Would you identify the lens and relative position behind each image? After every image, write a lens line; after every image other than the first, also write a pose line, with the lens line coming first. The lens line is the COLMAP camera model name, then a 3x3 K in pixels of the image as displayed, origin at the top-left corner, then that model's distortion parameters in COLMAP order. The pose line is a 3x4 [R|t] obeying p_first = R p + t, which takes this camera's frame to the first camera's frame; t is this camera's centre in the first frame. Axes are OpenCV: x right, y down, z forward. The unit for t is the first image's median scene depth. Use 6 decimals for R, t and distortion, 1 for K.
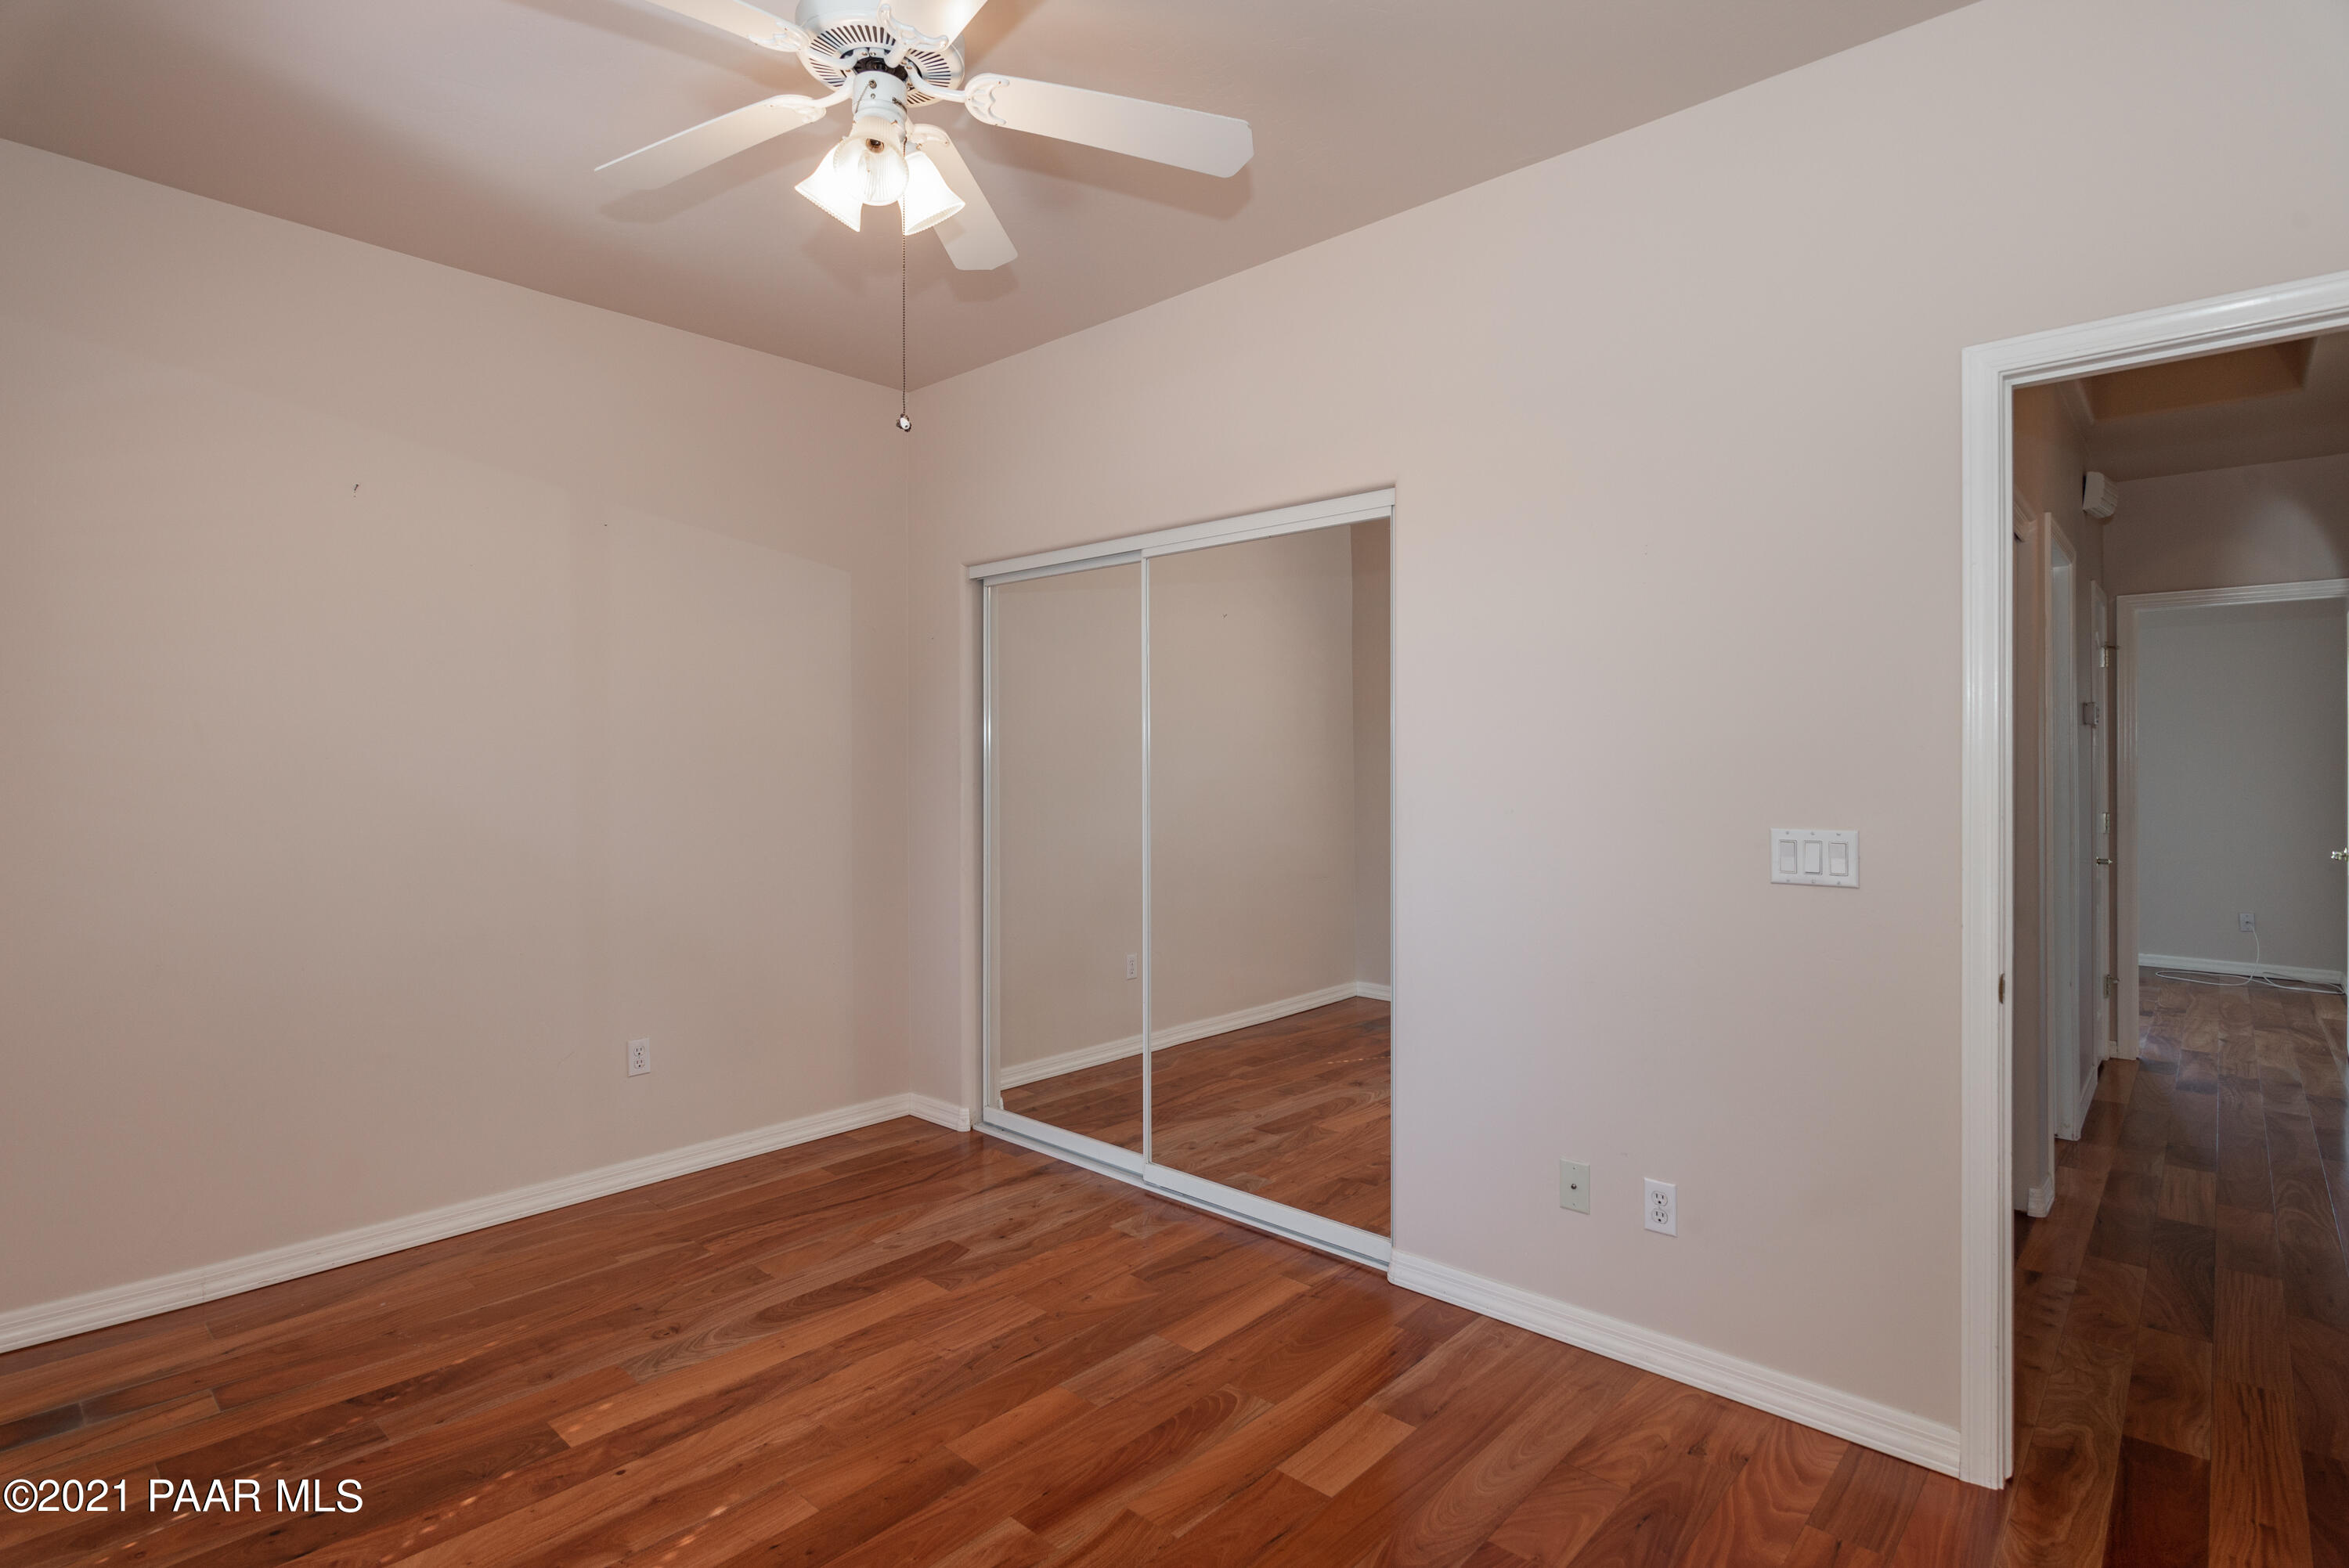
lens RADIAL K [[1145.6, 0, 1180.0], [0, 1145.6, 772.8], [0, 0, 1]] dist [-0.007957, 0.001498]
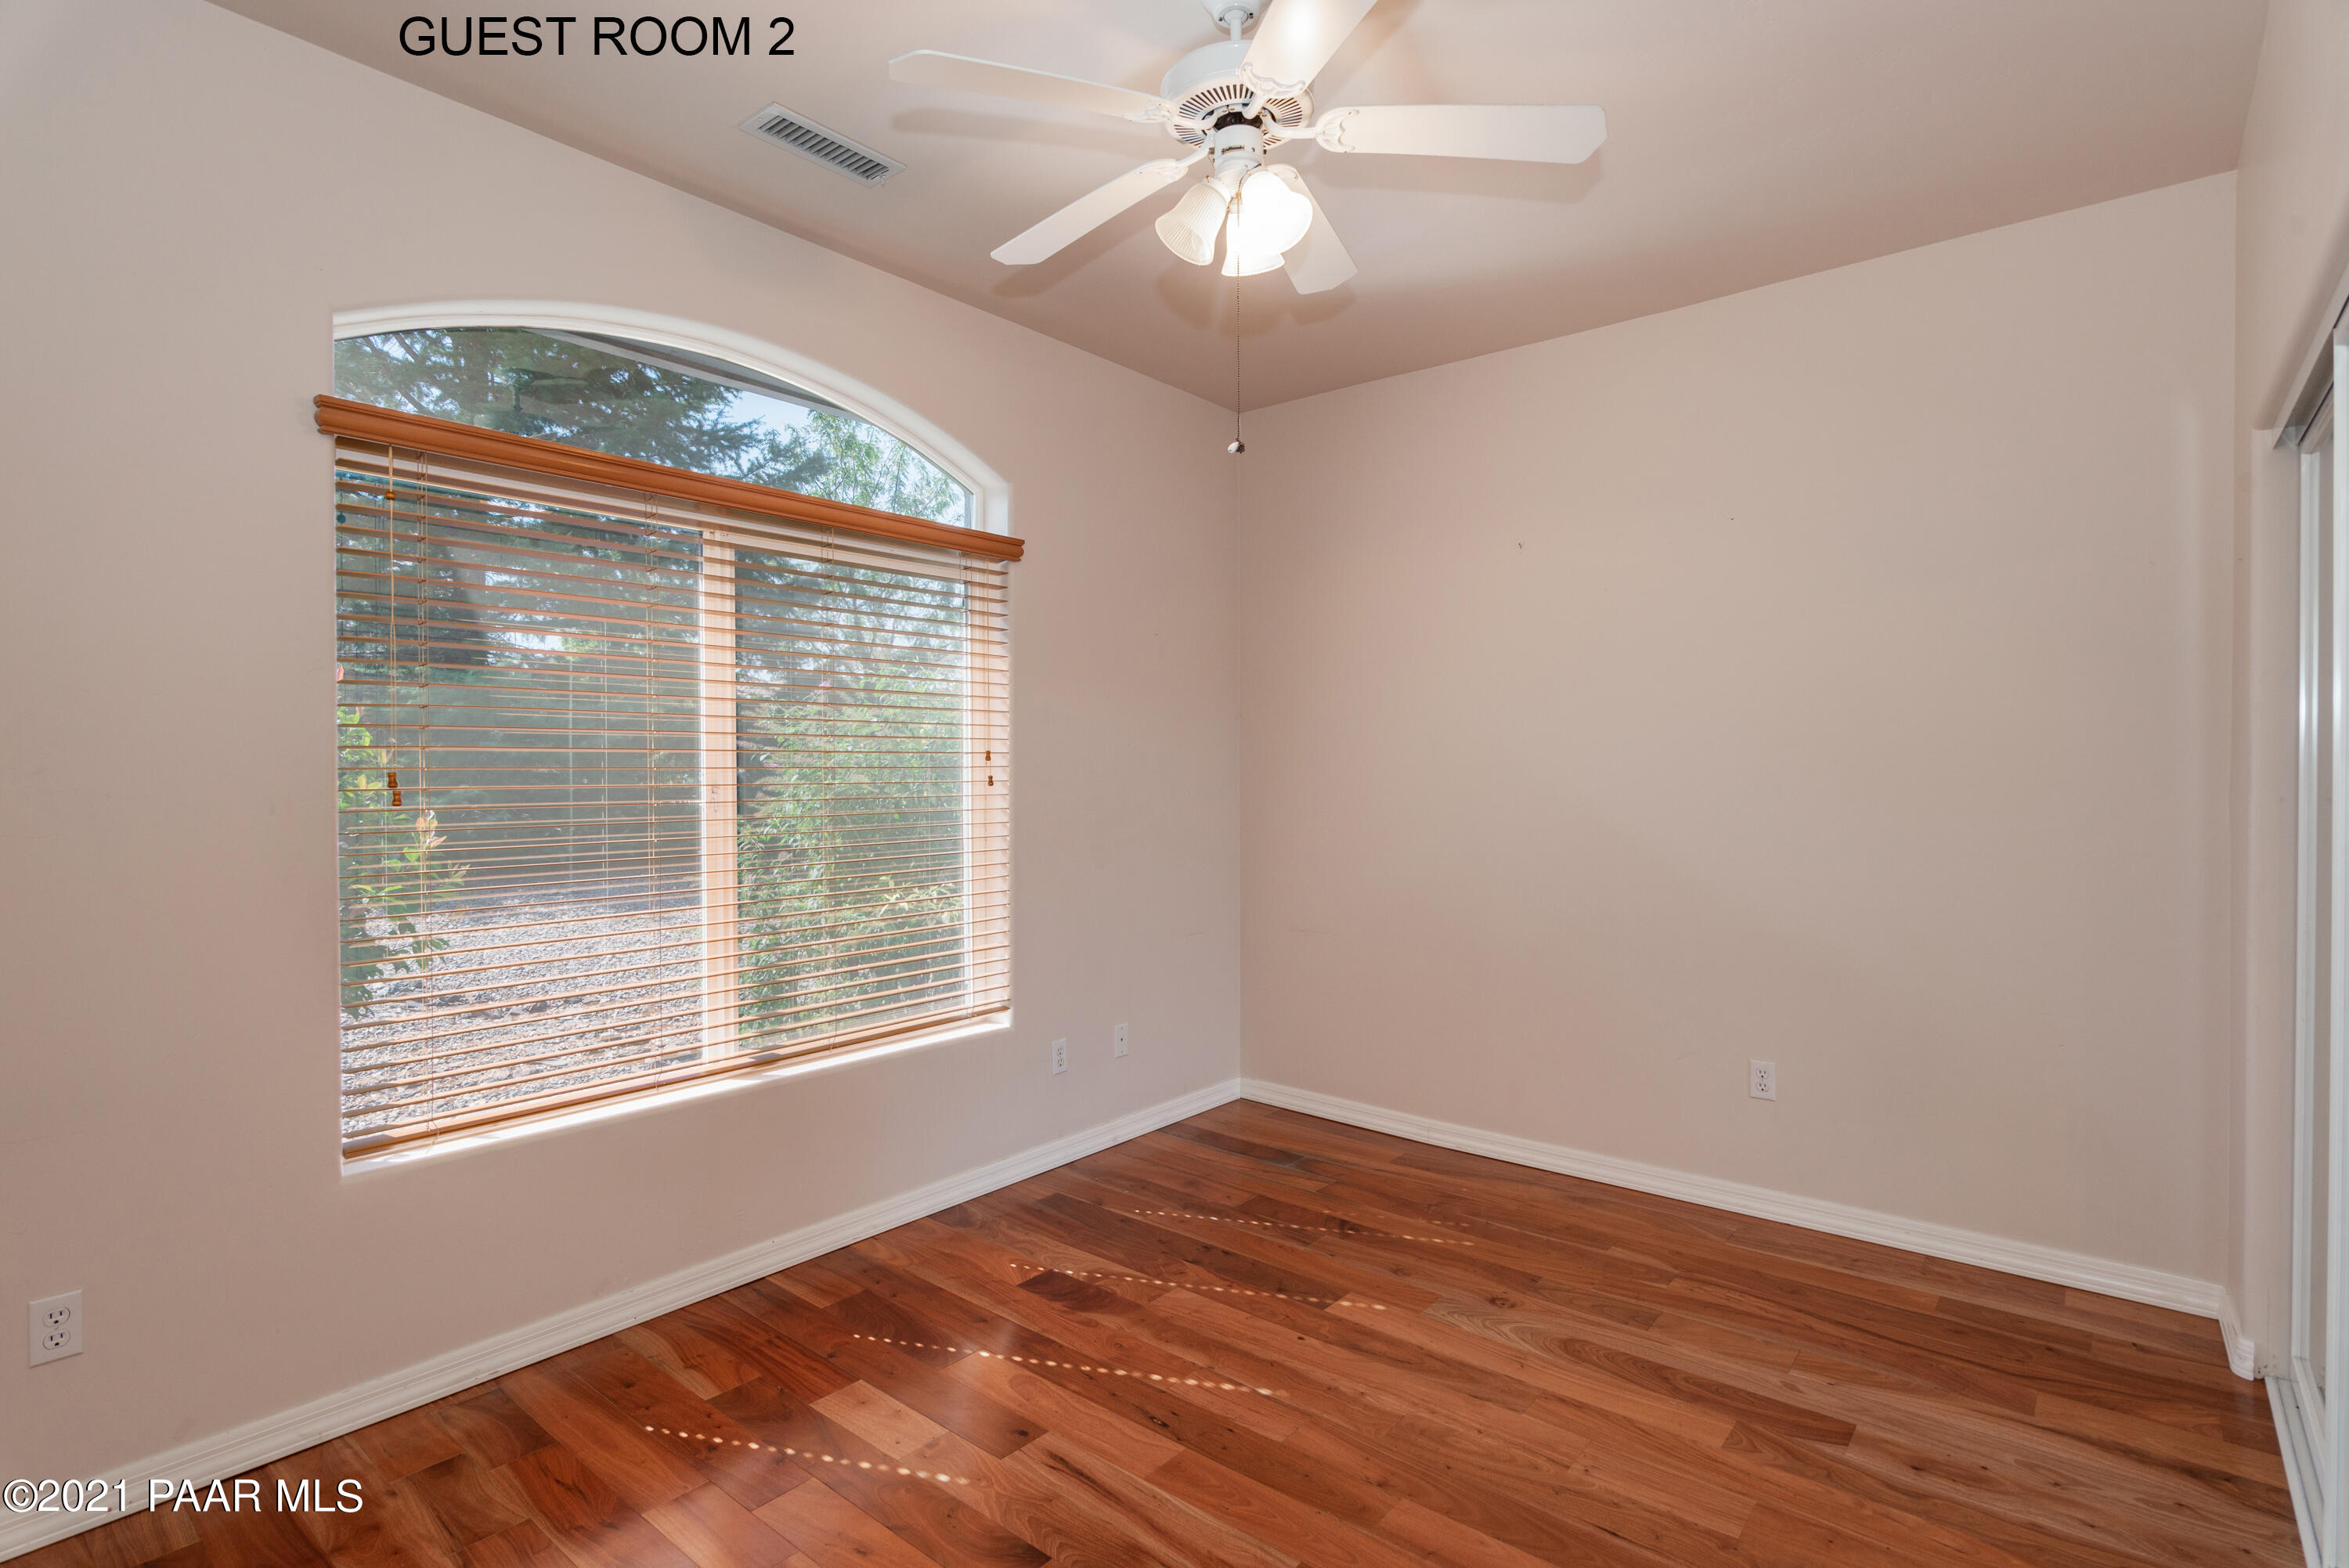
lens RADIAL K [[1145.6, 0, 1179.6], [0, 1145.6, 781.9], [0, 0, 1]] dist [-0.007957, 0.001498]
pose [[0.052817, 0.012919, -0.998521, 0.531706], [-0.004311, 0.999910, 0.012709, -0.010358], [0.998595, 0.003633, 0.052868, 0.564306]]
